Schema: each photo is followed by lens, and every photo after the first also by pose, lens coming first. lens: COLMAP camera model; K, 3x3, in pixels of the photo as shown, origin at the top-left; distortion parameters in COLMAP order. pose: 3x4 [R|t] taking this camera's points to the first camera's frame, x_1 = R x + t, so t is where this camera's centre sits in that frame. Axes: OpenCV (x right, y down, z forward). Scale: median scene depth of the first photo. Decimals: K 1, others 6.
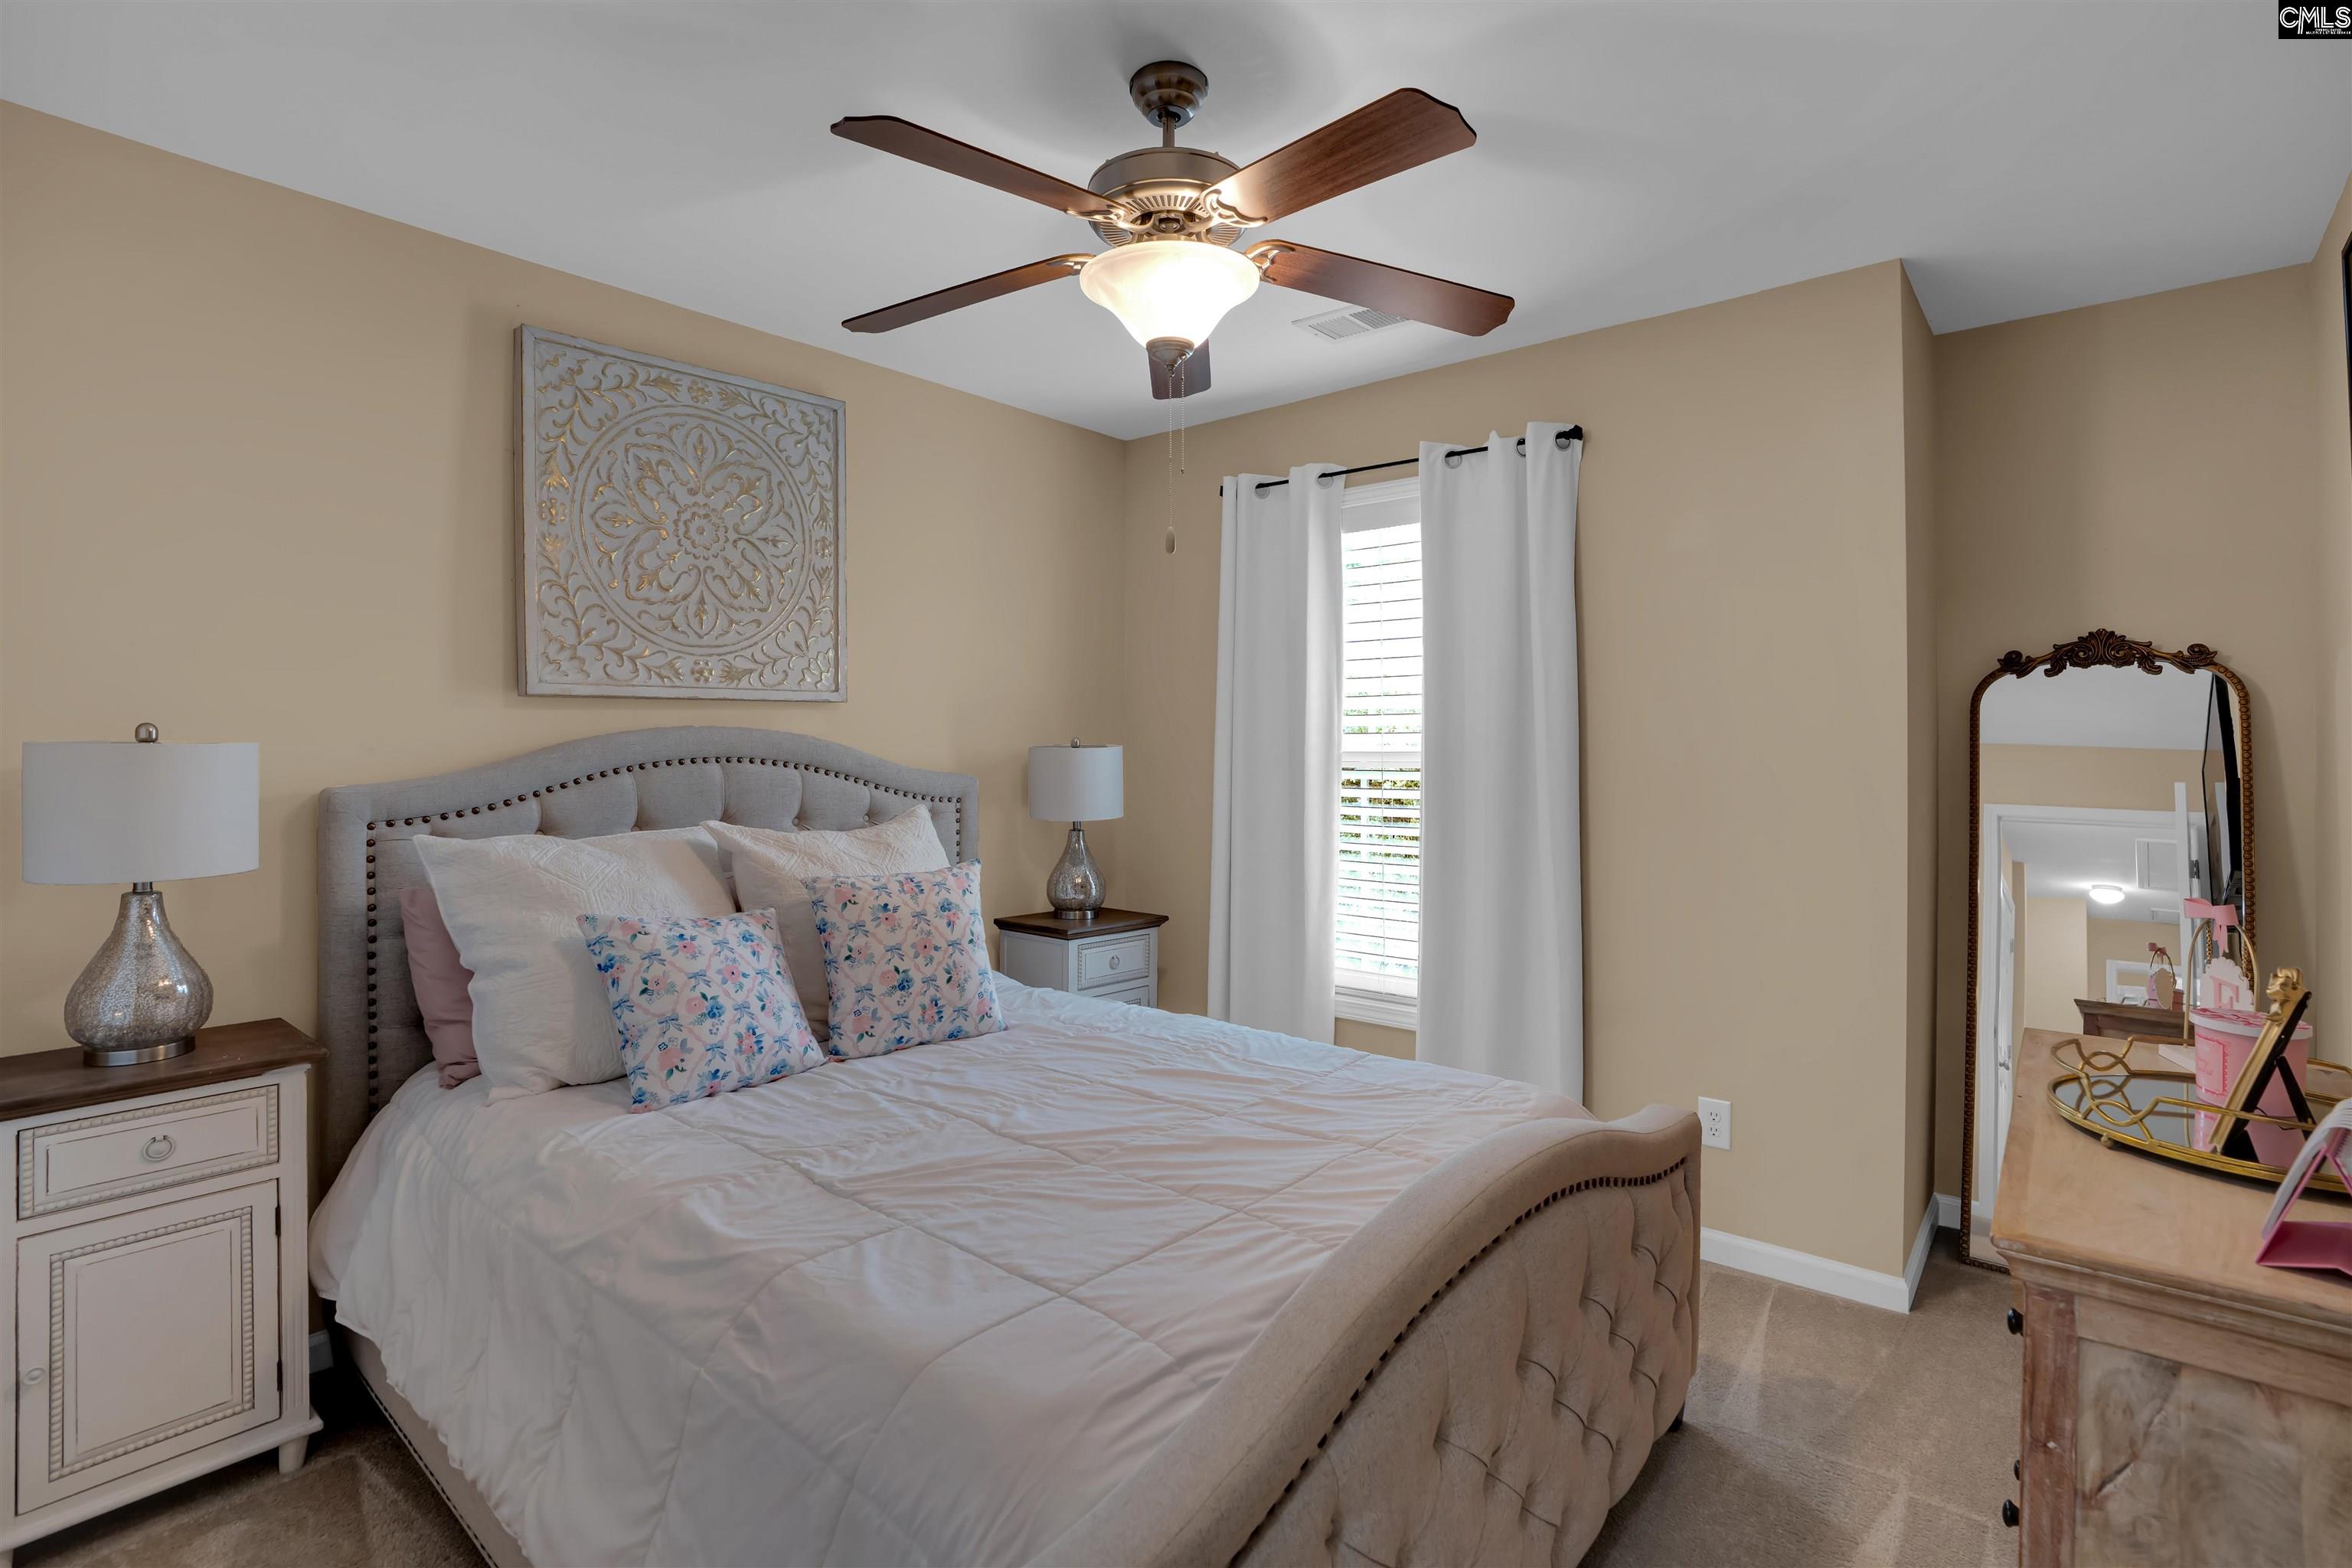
lens RADIAL K [[1113.0, 0, 1175.3], [0, 1113.0, 740.0], [0, 0, 1]] dist [0.002040, 0.000792]
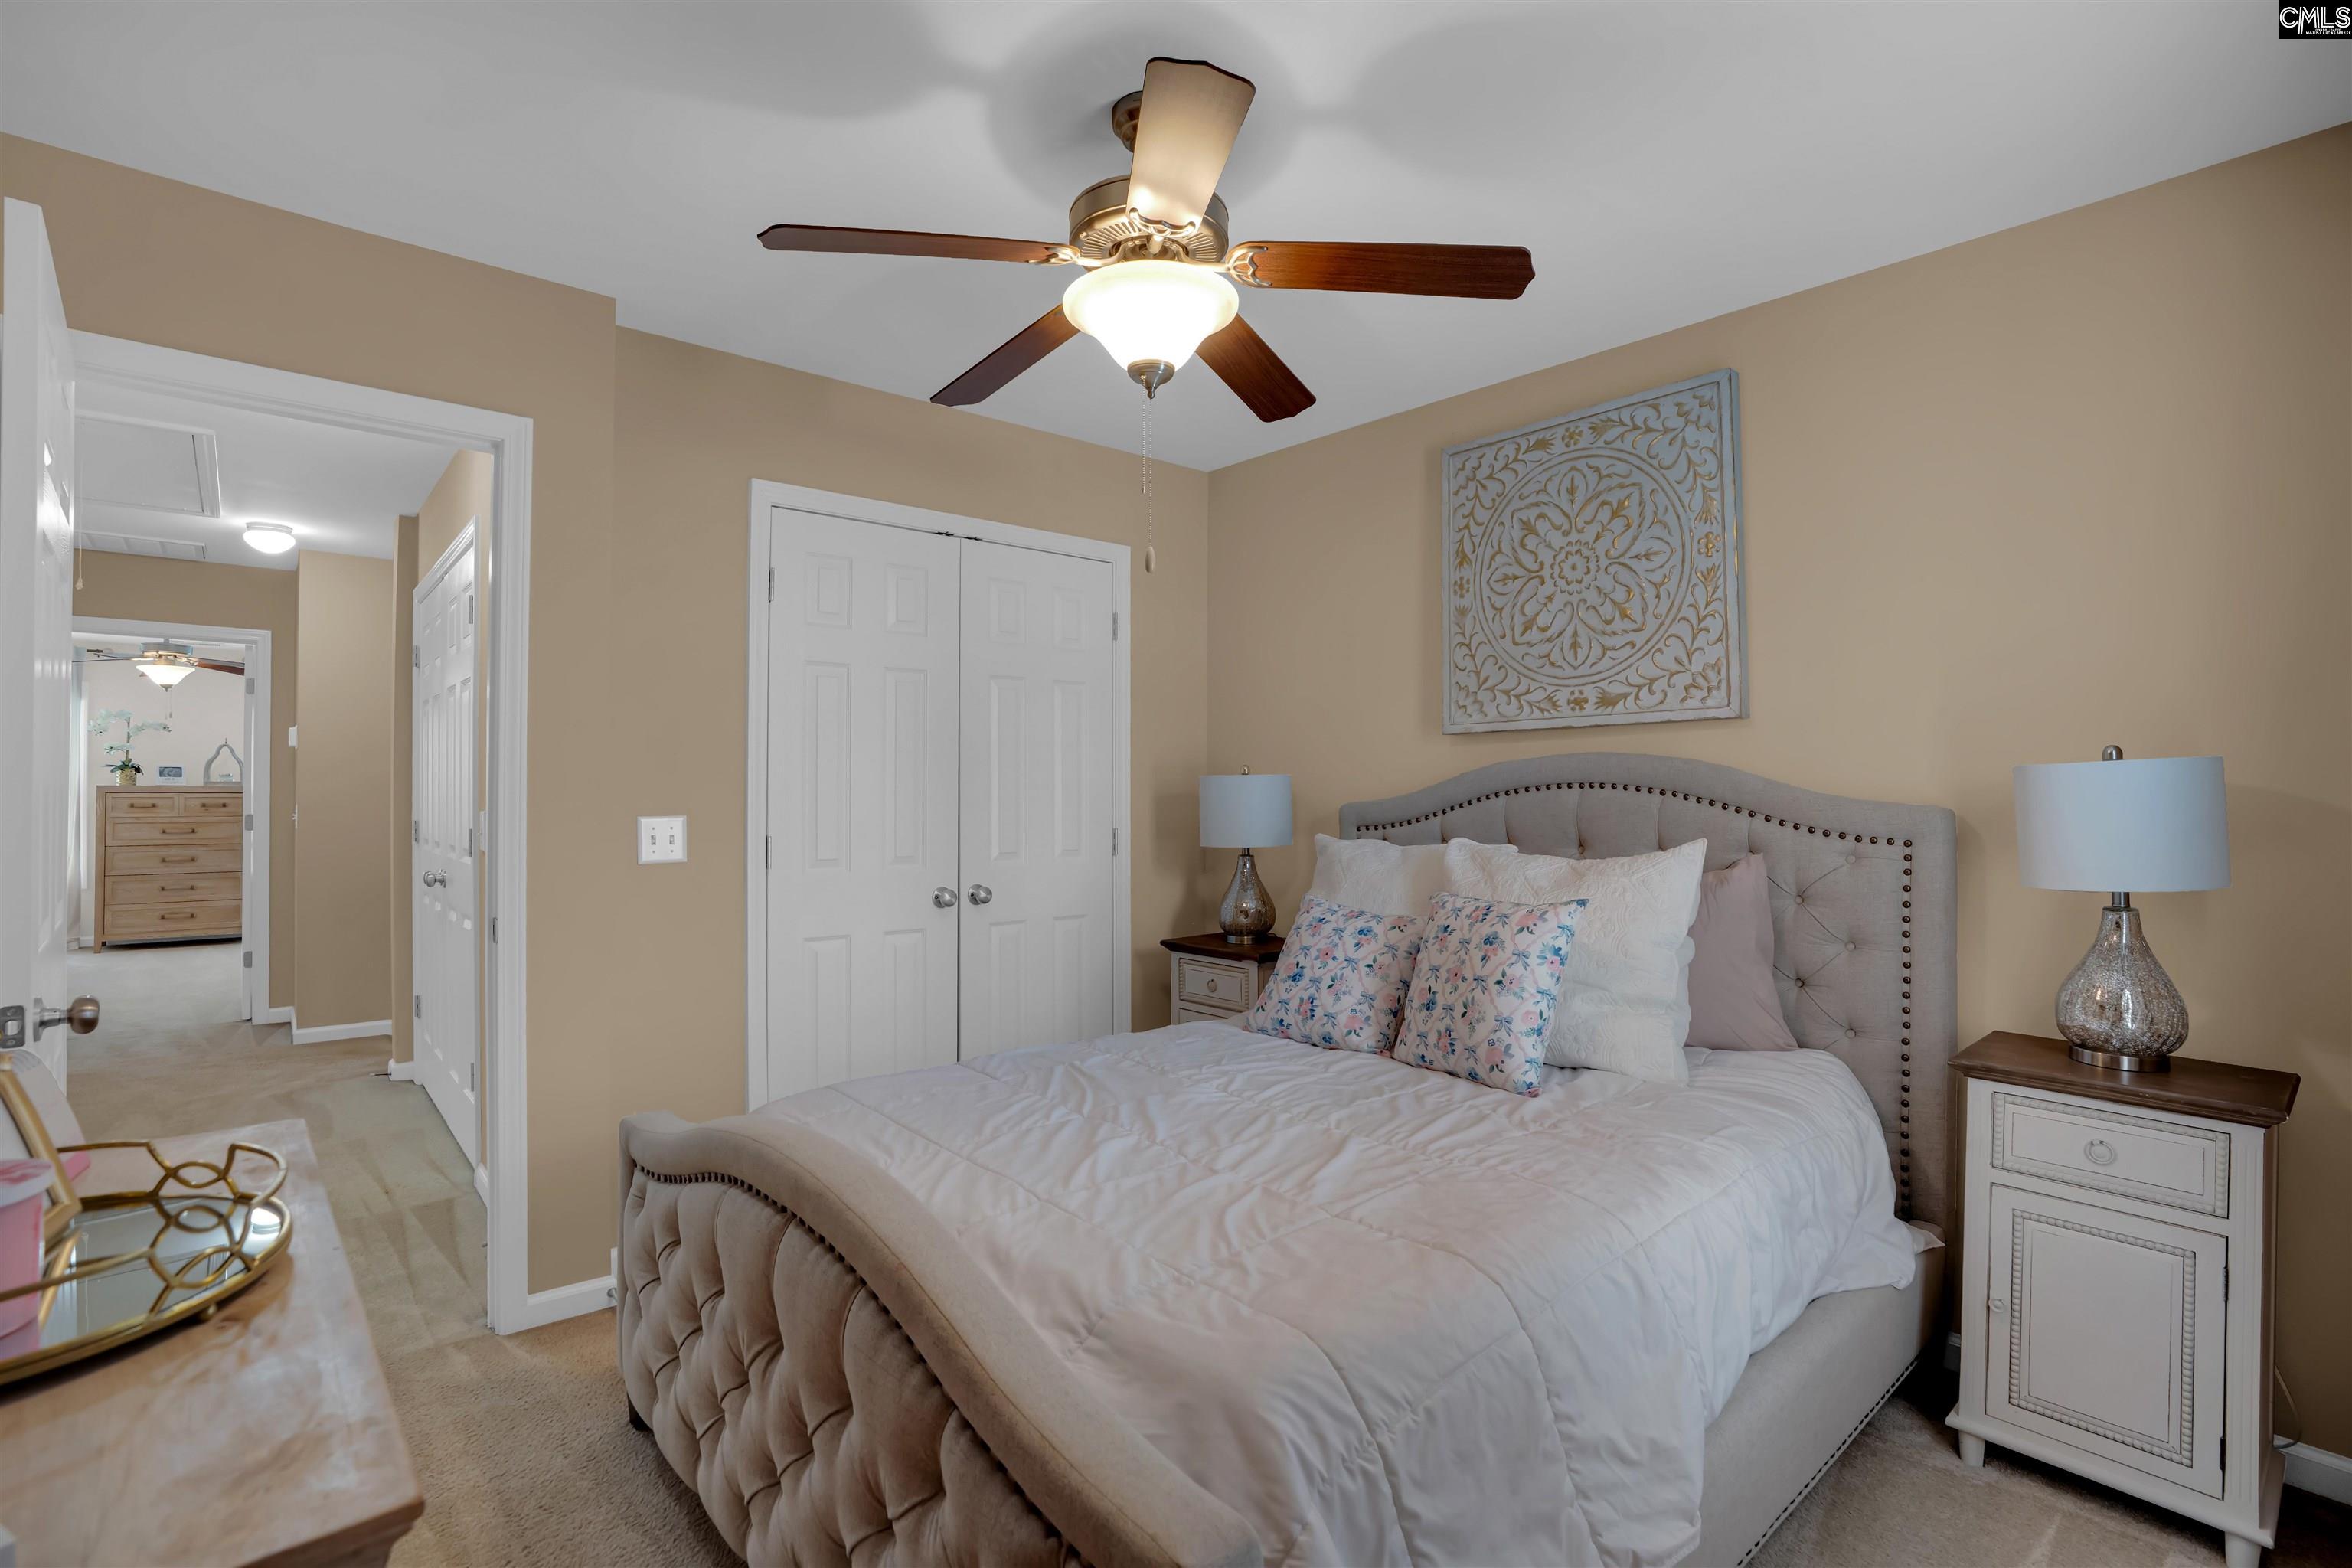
lens RADIAL K [[1150.8, 0, 1176.0], [0, 1150.8, 784.0], [0, 0, 1]] dist [-0.004029, 0.000348]
pose [[-0.109442, 0.004479, -0.993983, 0.694495], [0.018744, 0.999821, 0.002442, 0.007055], [0.993816, -0.018364, -0.109506, 0.738869]]
